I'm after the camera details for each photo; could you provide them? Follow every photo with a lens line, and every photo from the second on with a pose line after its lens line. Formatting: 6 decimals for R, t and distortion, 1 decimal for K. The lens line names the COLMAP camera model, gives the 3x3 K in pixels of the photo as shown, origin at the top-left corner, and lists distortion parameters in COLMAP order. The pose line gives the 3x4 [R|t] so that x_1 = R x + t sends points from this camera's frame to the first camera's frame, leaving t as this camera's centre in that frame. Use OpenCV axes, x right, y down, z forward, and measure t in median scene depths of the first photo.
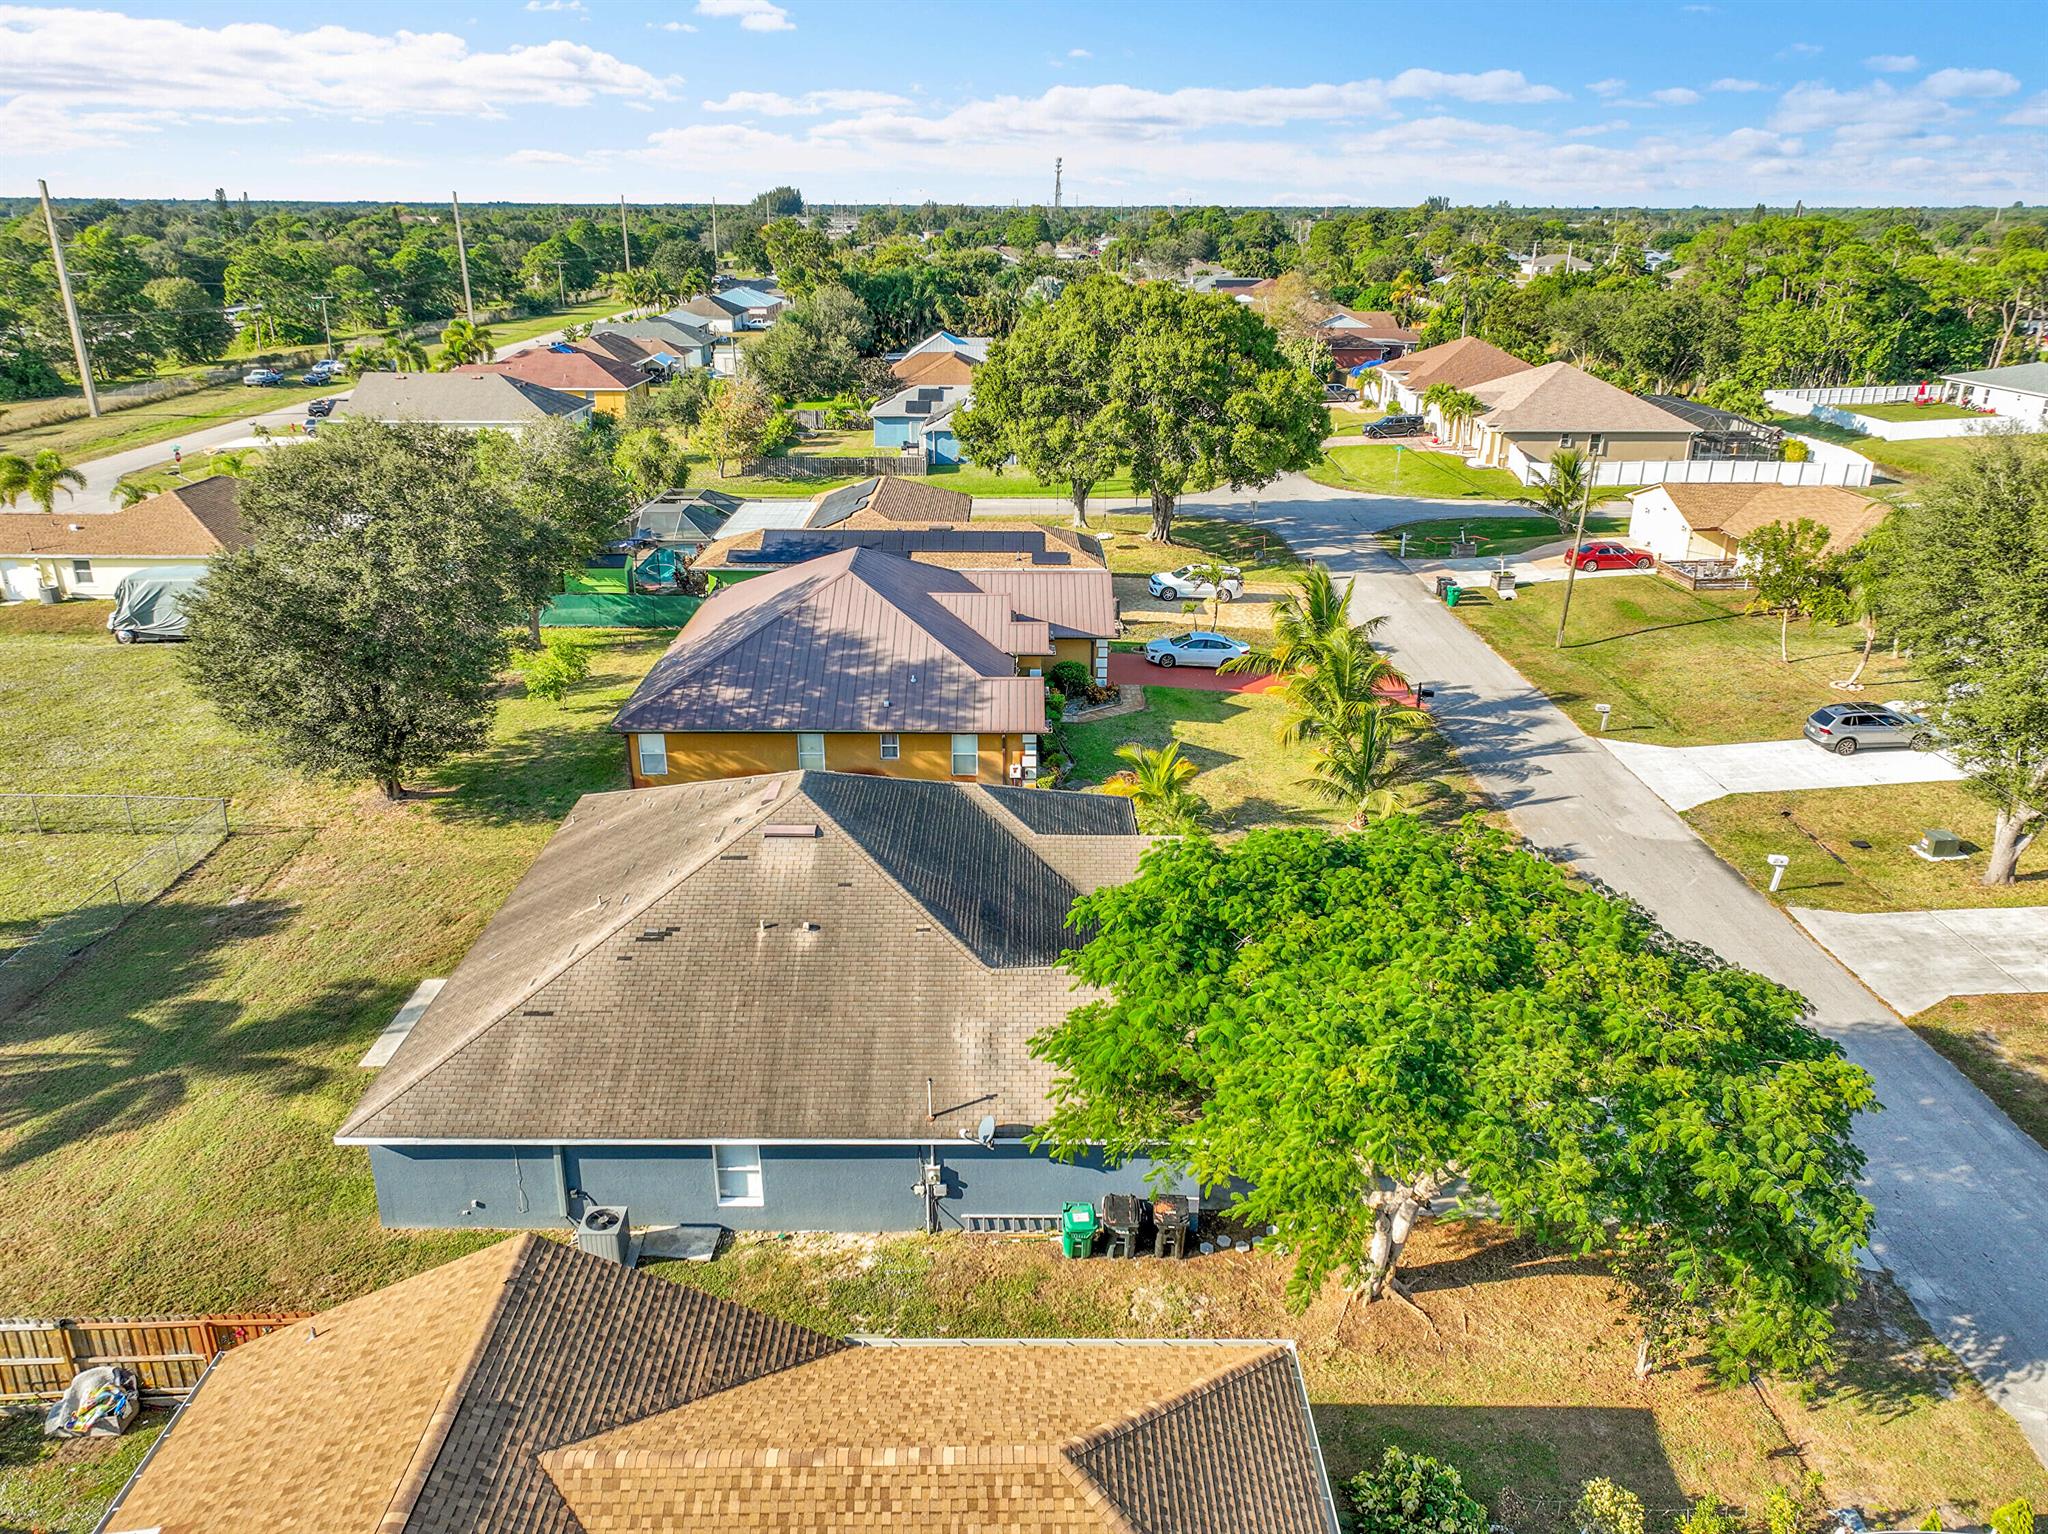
lens RADIAL K [[1426.3, 0, 1024.0], [0, 1426.3, 767.0], [0, 0, 1]] dist [0.007956, 0.000899]
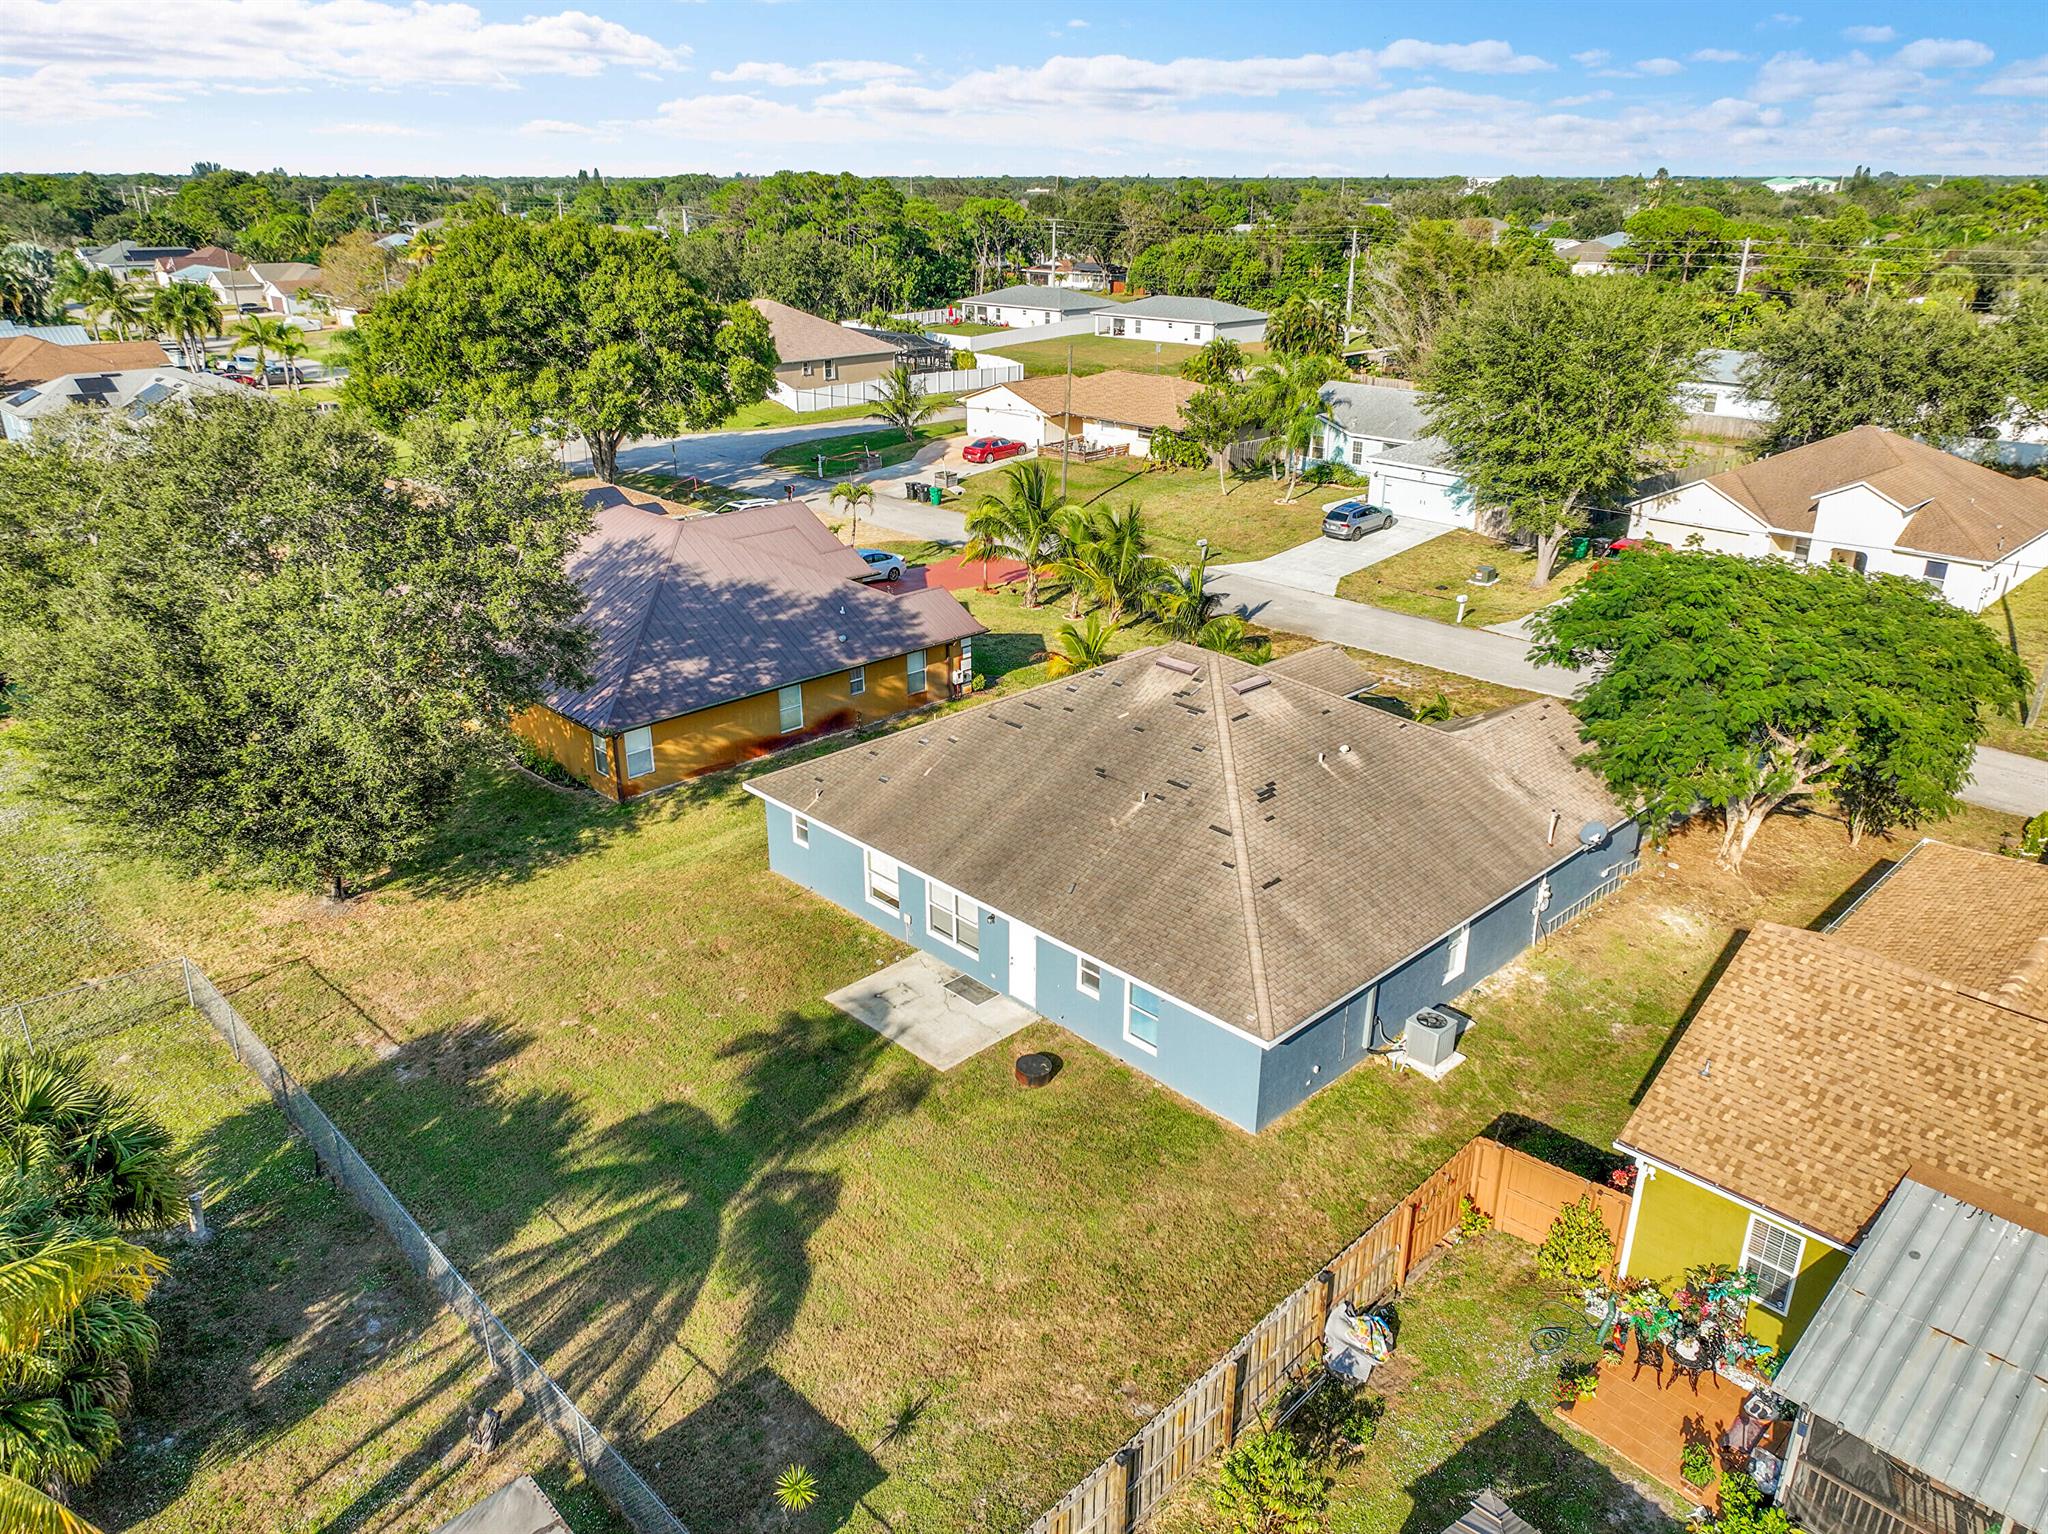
lens RADIAL K [[1444.9, 0, 1016.6], [0, 1444.9, 745.6], [0, 0, 1]] dist [0.004083, 0.004043]
pose [[0.726956, -0.254703, 0.637700, -0.645092], [0.253636, 0.962591, 0.095332, -0.037891], [-0.638125, 0.092442, 0.764363, 0.190481]]
